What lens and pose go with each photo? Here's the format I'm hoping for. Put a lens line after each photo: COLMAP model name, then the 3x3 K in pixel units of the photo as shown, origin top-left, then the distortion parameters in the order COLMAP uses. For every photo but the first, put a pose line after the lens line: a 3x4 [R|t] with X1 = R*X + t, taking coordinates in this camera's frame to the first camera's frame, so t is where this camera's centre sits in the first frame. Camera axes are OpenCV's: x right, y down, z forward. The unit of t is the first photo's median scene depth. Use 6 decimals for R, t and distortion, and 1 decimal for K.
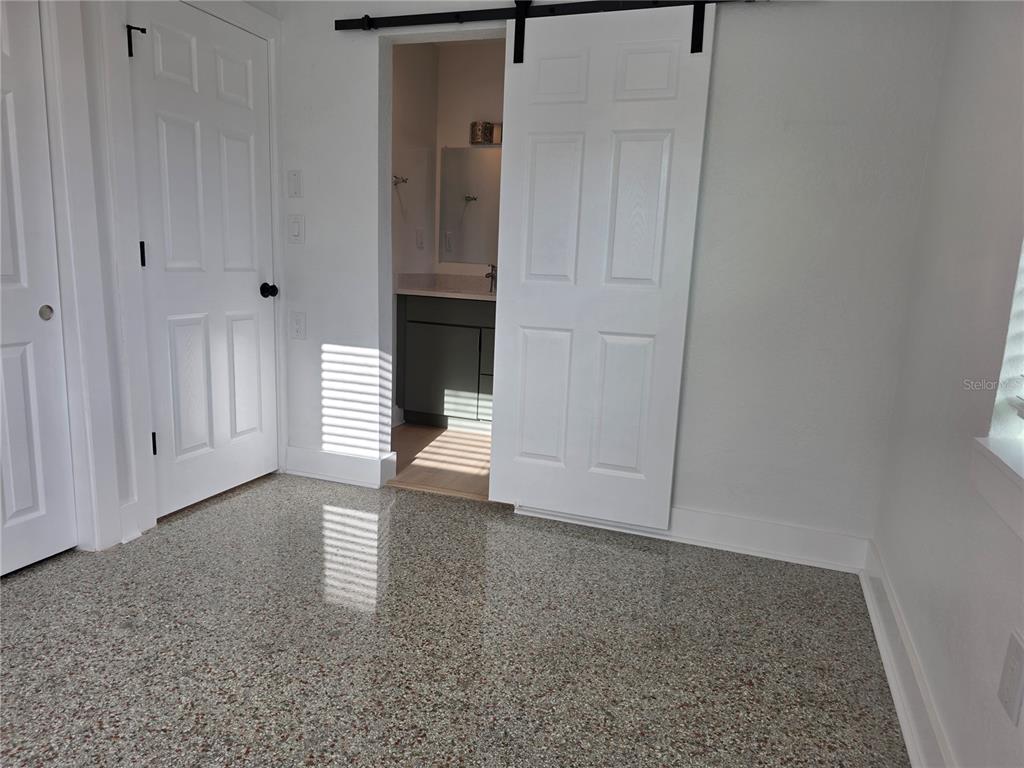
lens RADIAL K [[687.2, 0, 524.8], [0, 687.2, 397.9], [0, 0, 1]] dist [0.065154, -0.064155]
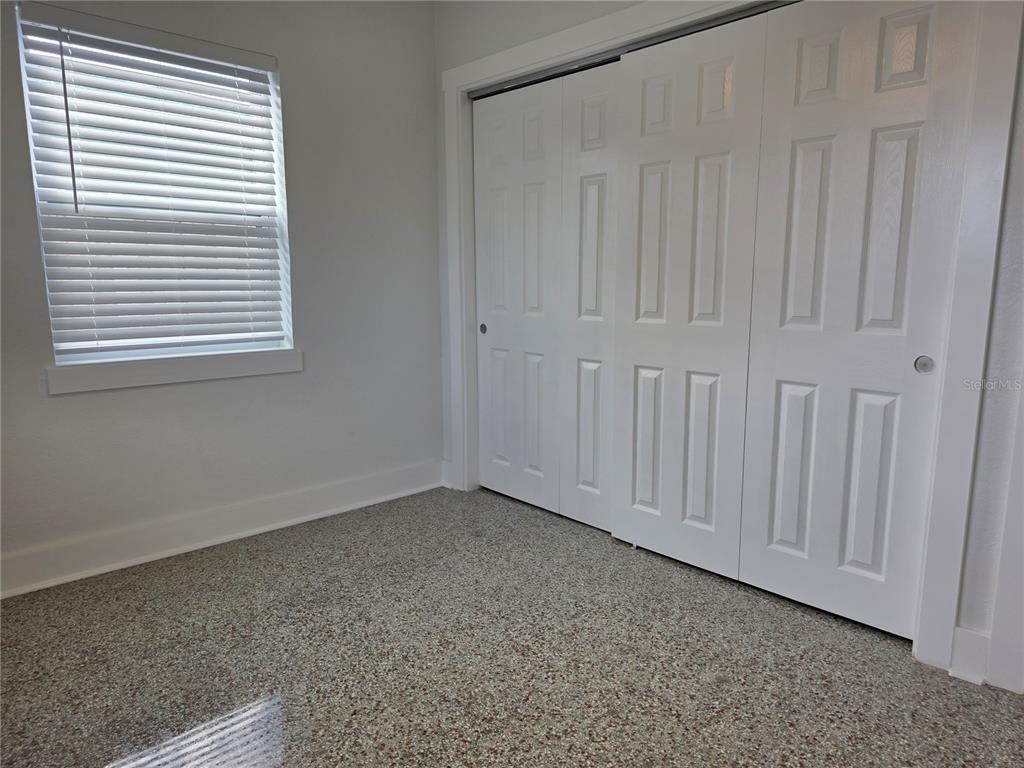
lens RADIAL K [[687.2, 0, 513.6], [0, 687.2, 386.9], [0, 0, 1]] dist [0.065154, -0.064155]
pose [[-0.461011, 0.090440, -0.882774, 0.260986], [-0.192116, 0.961028, 0.198786, -0.138351], [0.866349, 0.261237, -0.425670, 0.759672]]
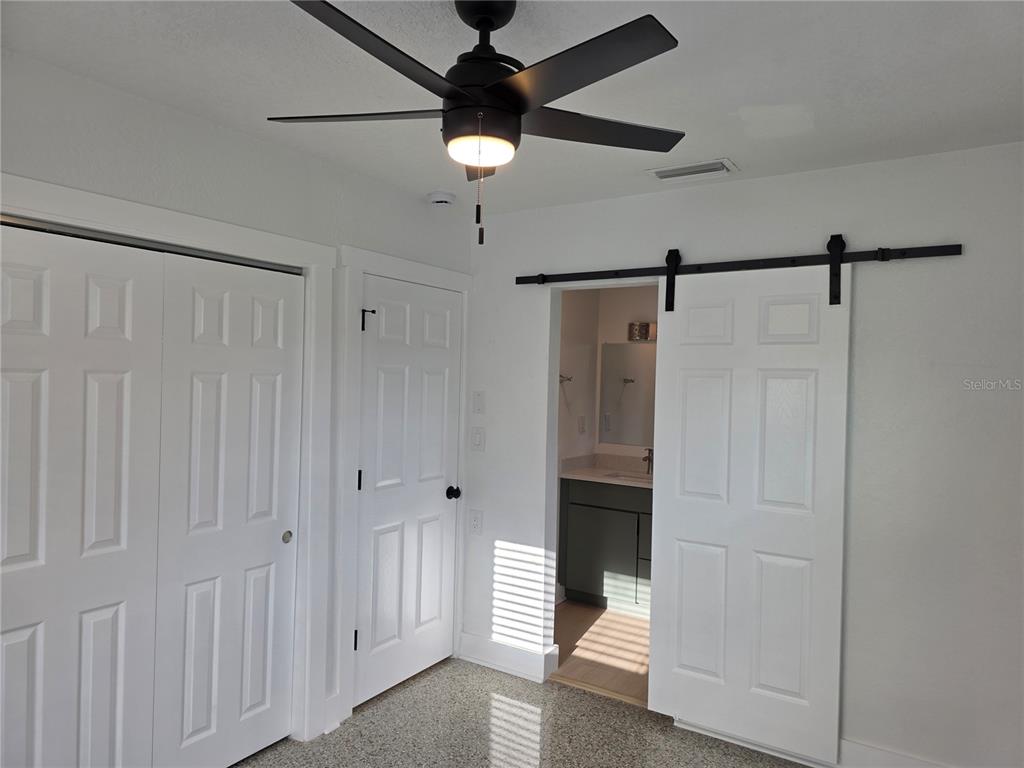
lens RADIAL K [[687.2, 0, 532.2], [0, 687.2, 384.1], [0, 0, 1]] dist [0.065154, -0.064155]
pose [[0.976329, -0.018065, -0.215535, 0.011512], [-0.021463, 0.983496, -0.179654, -0.143714], [0.215223, 0.180027, 0.959828, -0.117242]]
